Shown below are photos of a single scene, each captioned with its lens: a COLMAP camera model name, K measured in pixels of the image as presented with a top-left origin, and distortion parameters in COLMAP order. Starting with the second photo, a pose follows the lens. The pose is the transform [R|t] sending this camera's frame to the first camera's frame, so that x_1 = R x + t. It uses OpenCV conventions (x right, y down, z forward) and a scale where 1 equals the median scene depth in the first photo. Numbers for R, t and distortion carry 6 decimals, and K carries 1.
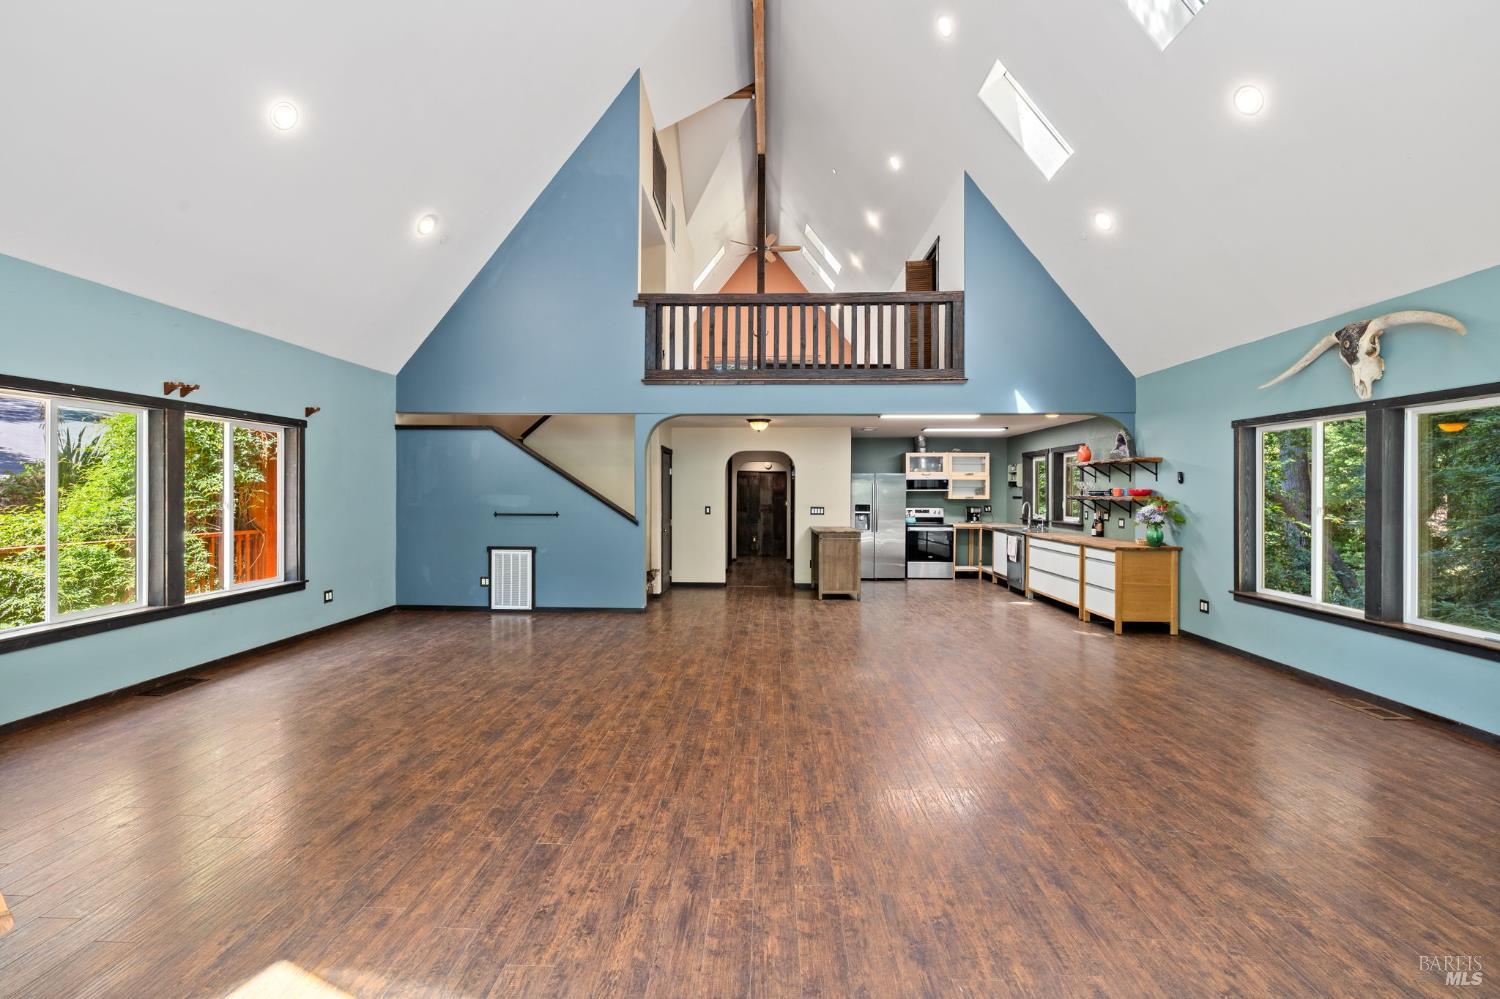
lens RADIAL K [[634.6, 0, 750.5], [0, 634.6, 494.2], [0, 0, 1]] dist [-0.000979, 0.000050]
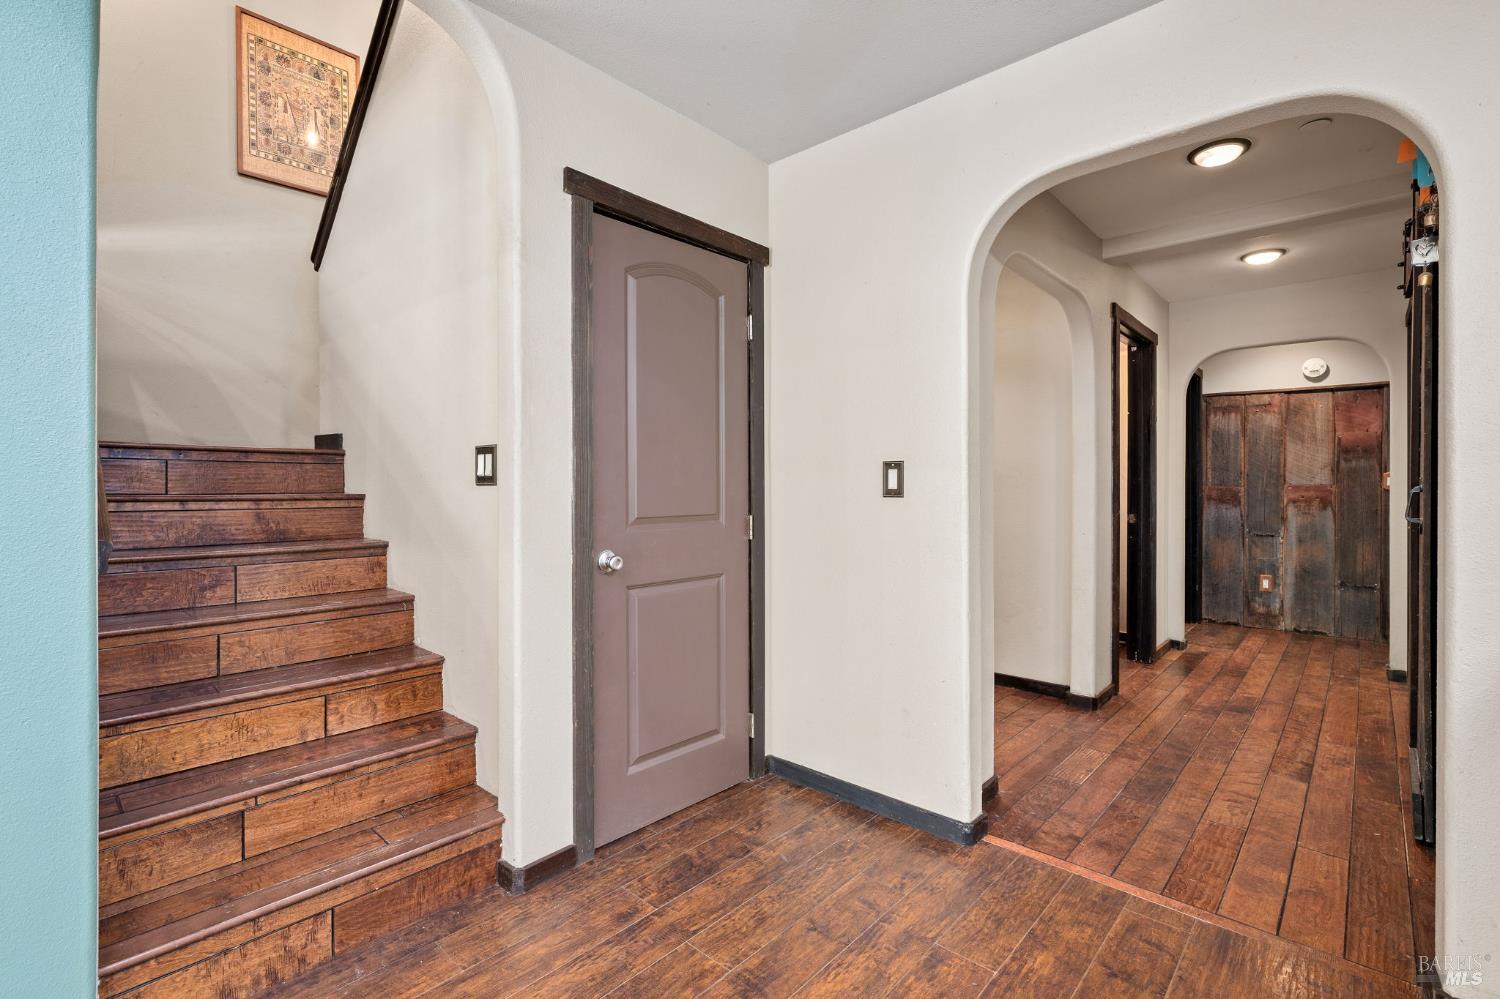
lens RADIAL K [[677.6, 0, 749.3], [0, 677.6, 492.2], [0, 0, 1]] dist [-0.001201, -0.000071]
pose [[0.759992, -0.003139, -0.649925, 0.032994], [0.001867, 0.999995, -0.002646, 0.020664], [0.649930, 0.000797, 0.759994, 0.524419]]
